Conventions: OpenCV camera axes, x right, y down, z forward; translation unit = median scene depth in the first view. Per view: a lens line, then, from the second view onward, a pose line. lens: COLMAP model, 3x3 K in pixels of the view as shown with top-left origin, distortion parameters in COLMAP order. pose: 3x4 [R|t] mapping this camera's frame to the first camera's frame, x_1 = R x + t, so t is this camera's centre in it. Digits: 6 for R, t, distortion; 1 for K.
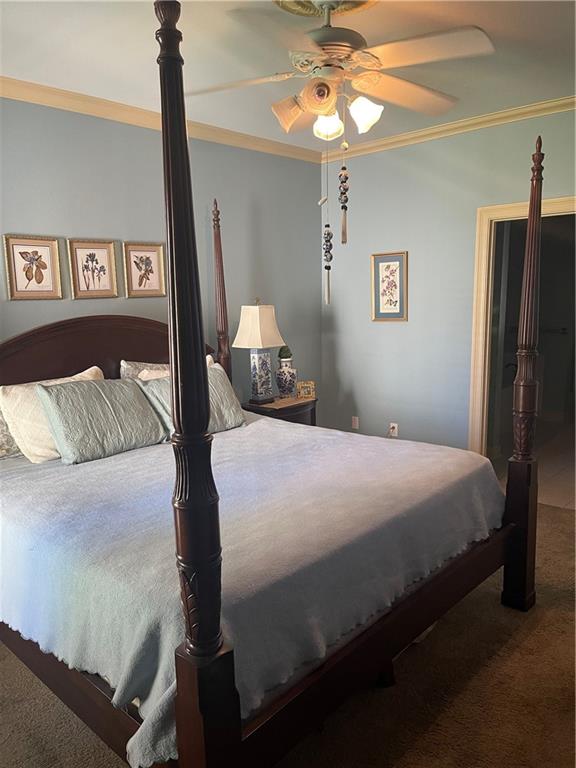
lens RADIAL K [[581.1, 0, 289.7], [0, 581.1, 387.3], [0, 0, 1]] dist [0.016625, 0.007019]
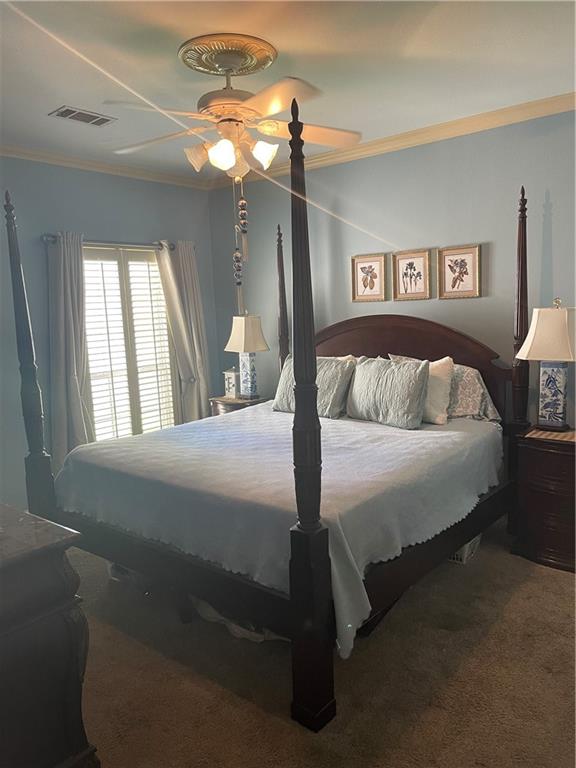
lens RADIAL K [[581.1, 0, 289.8], [0, 581.1, 380.9], [0, 0, 1]] dist [0.016625, 0.007019]
pose [[0.067958, 0.146683, -0.986846, 0.840853], [-0.128555, 0.982175, 0.137136, -0.121416], [0.989371, 0.117545, 0.085603, 0.673127]]
